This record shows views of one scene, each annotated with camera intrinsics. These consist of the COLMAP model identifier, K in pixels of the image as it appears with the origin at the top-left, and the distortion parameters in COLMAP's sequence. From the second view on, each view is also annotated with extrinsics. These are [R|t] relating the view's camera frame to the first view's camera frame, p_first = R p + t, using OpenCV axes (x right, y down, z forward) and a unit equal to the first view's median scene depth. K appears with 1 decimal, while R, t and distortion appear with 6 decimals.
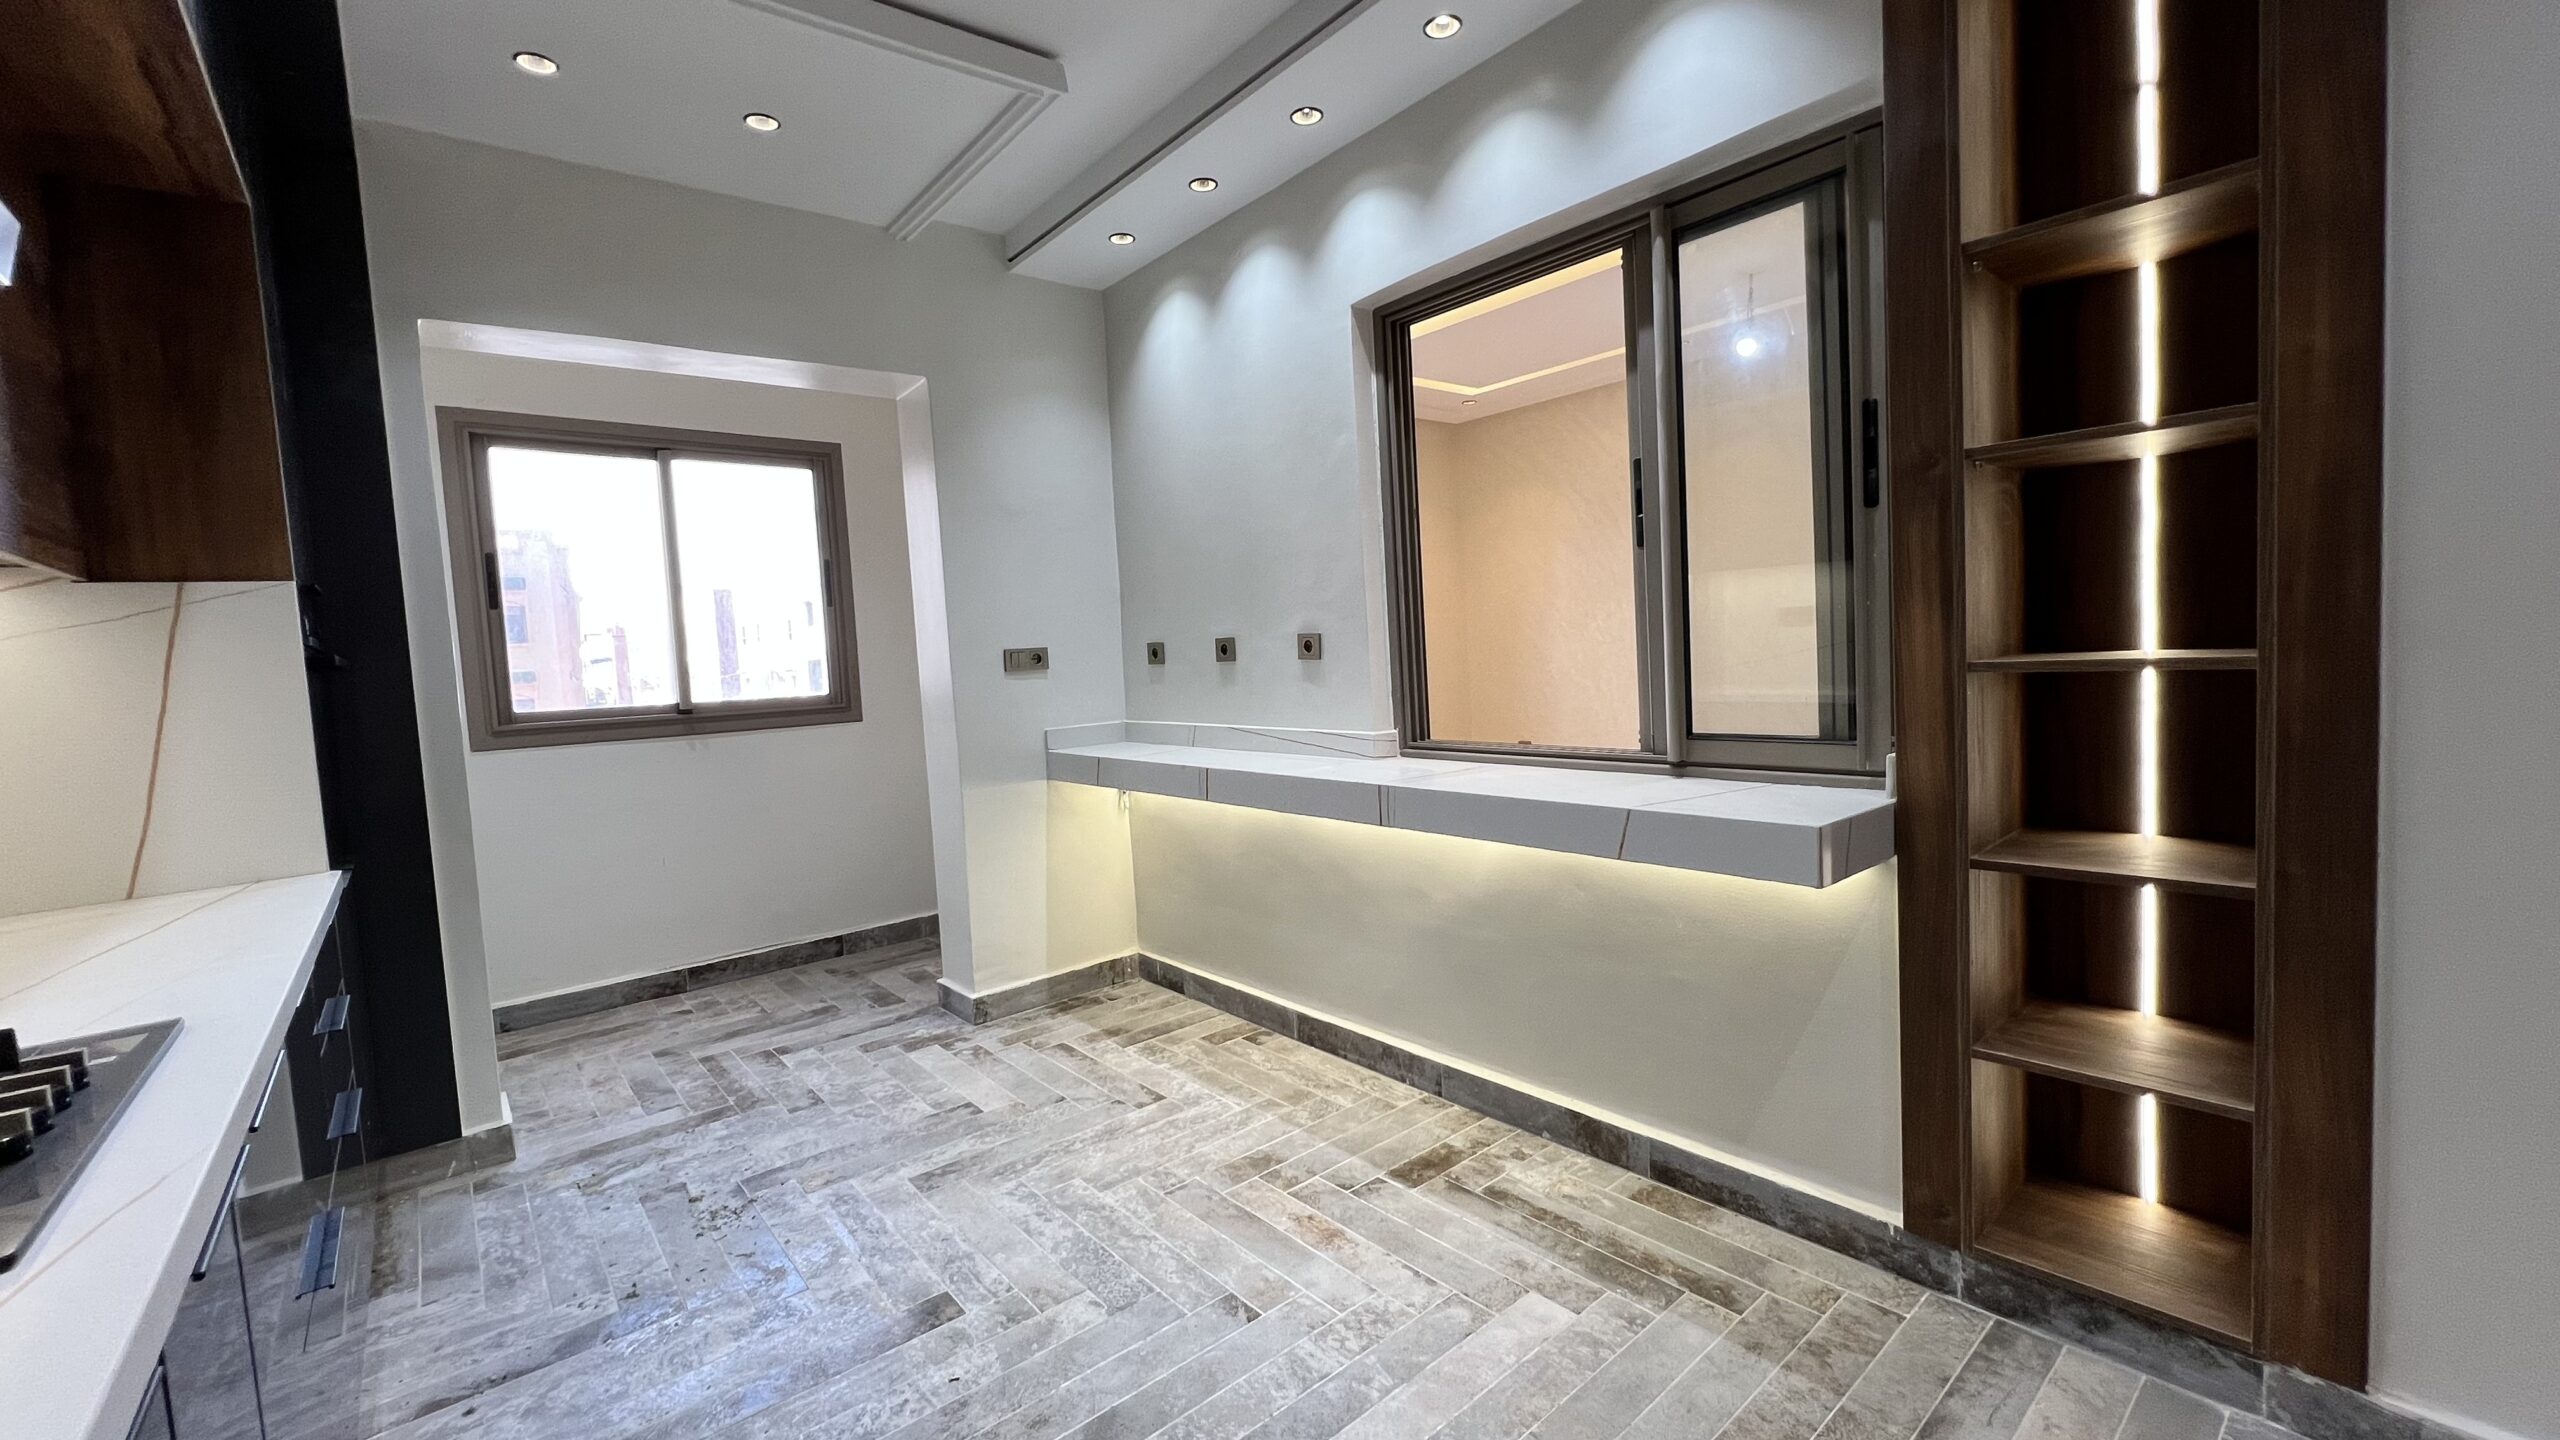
lens RADIAL K [[1027.2, 0, 1273.2], [0, 1027.2, 715.4], [0, 0, 1]] dist [-0.002560, -0.000250]
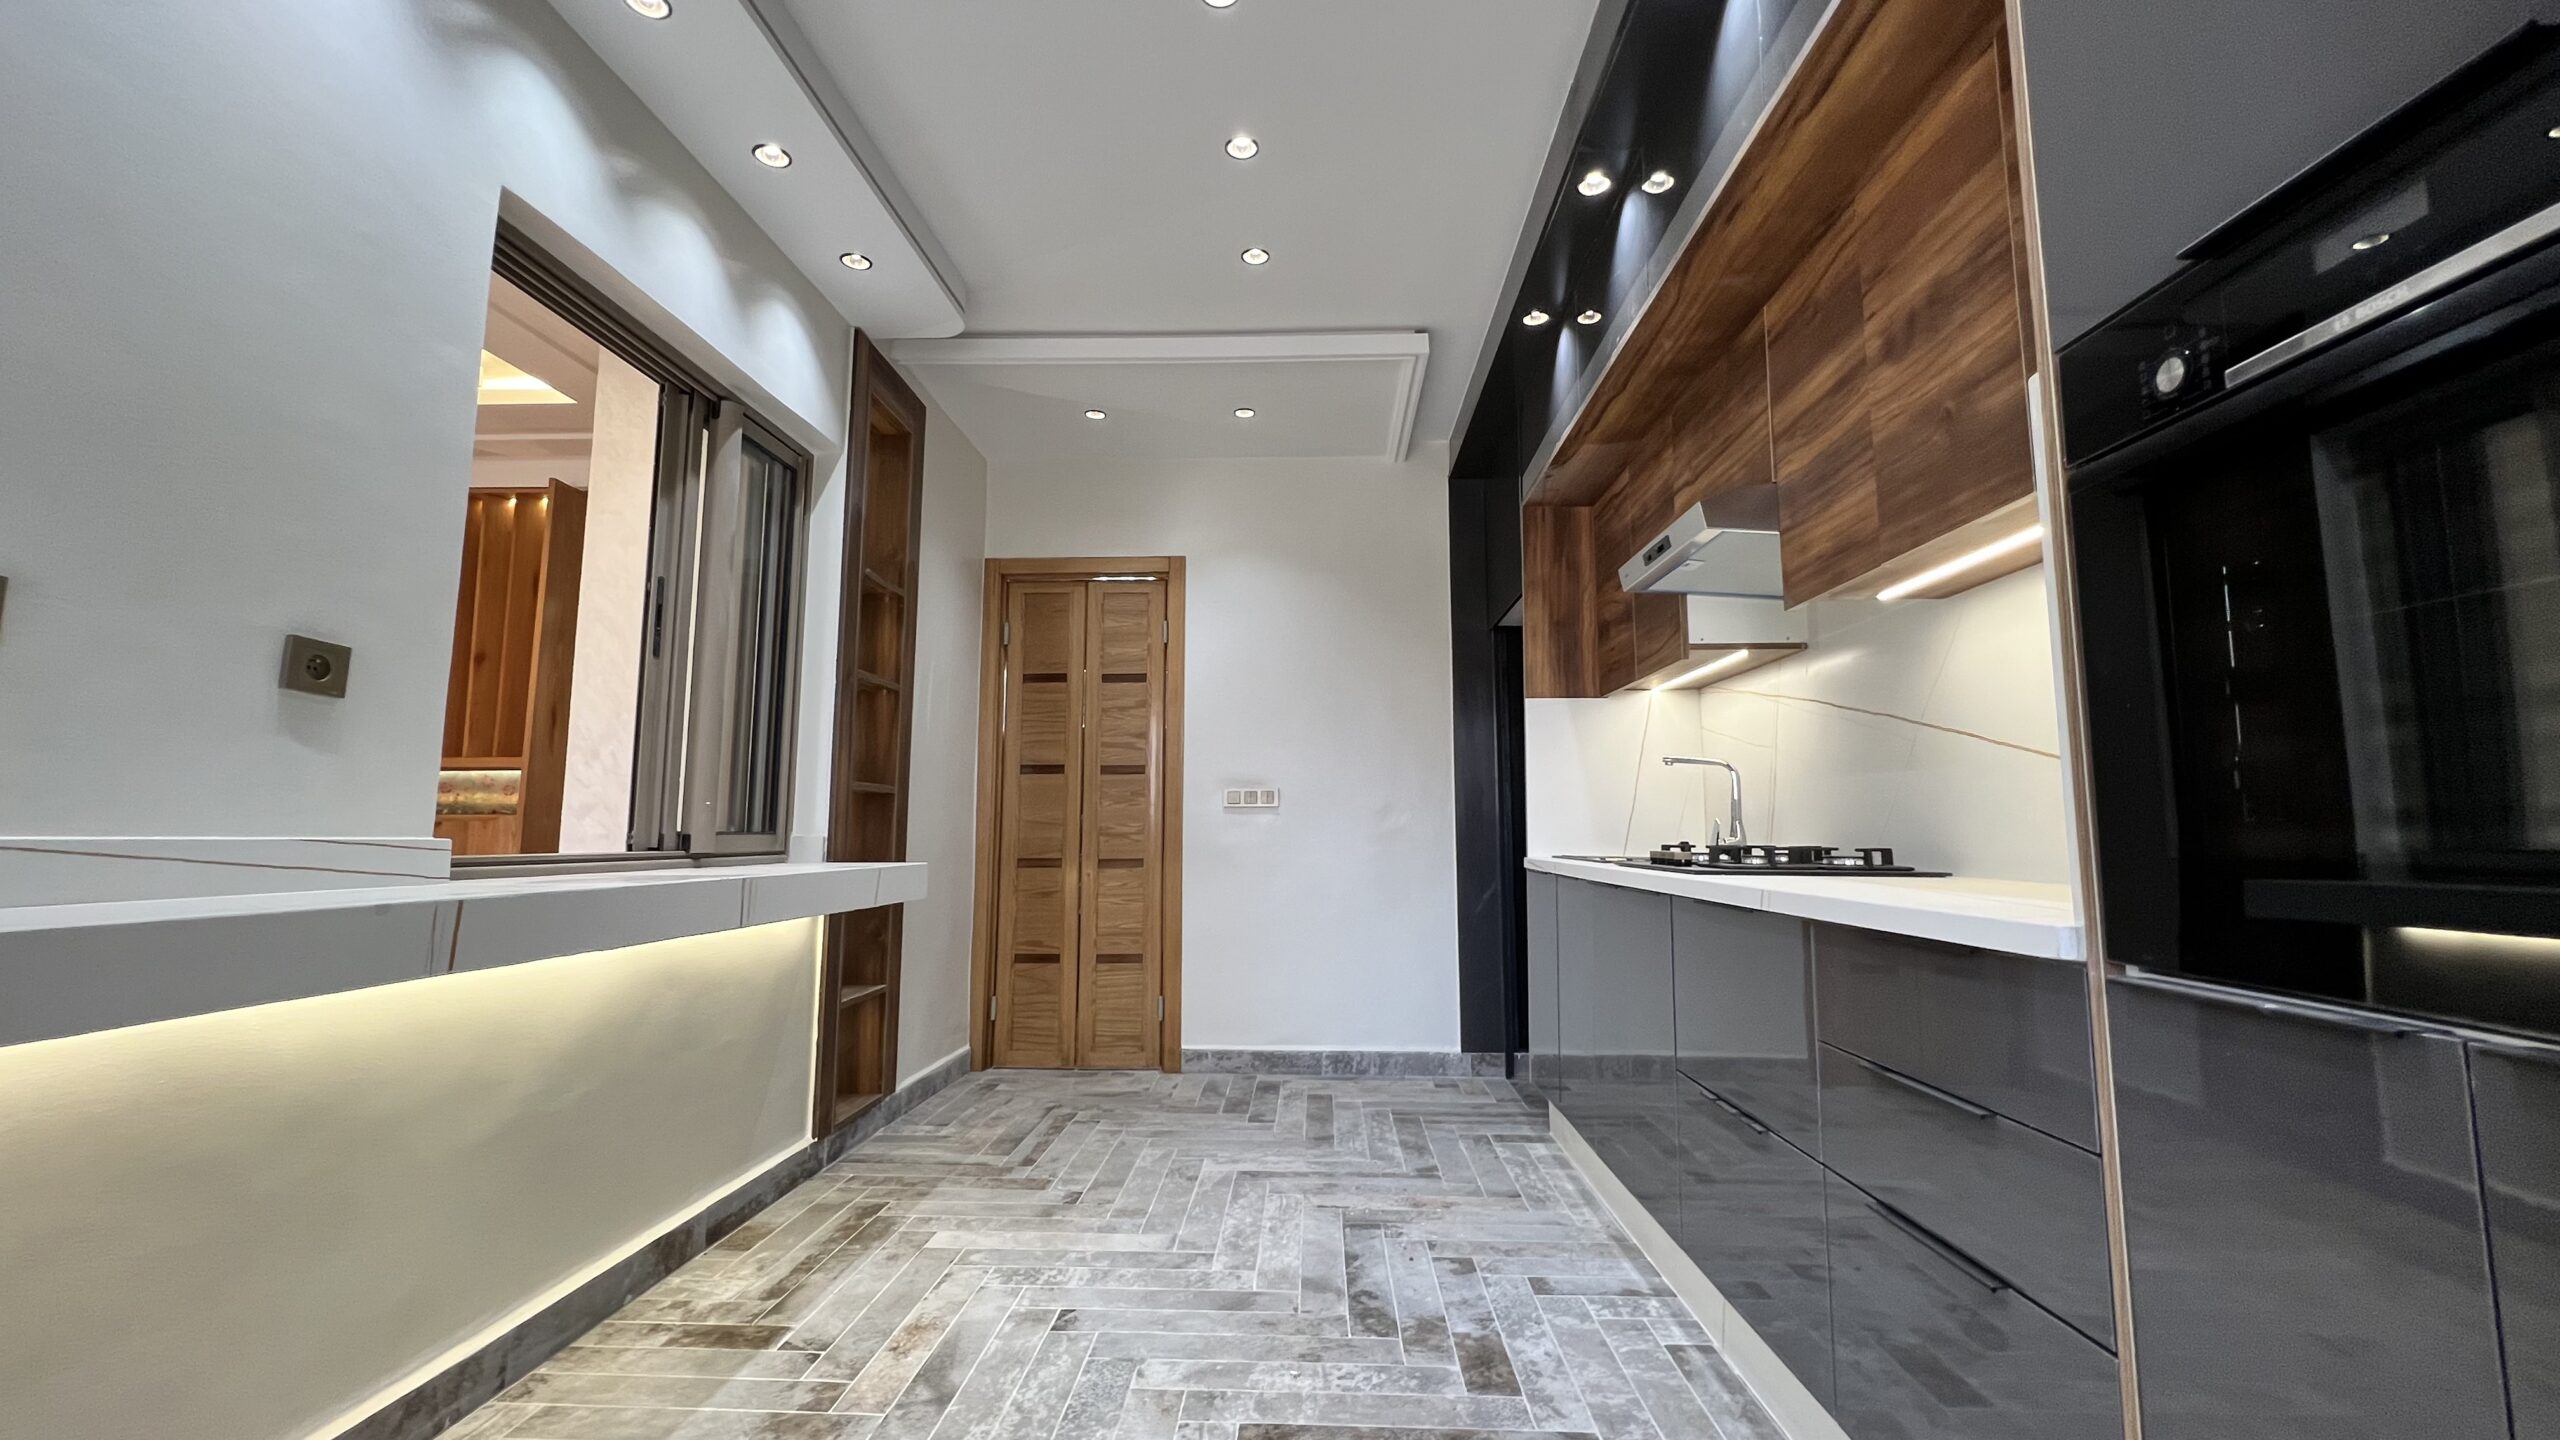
lens RADIAL K [[1027.2, 0, 1273.2], [0, 1027.2, 715.4], [0, 0, 1]] dist [-0.002560, -0.000250]
pose [[-0.739542, 0.127662, 0.660893, -0.990376], [0.083173, 0.991657, -0.098483, 0.067775], [-0.667952, -0.017864, -0.743990, 1.662995]]
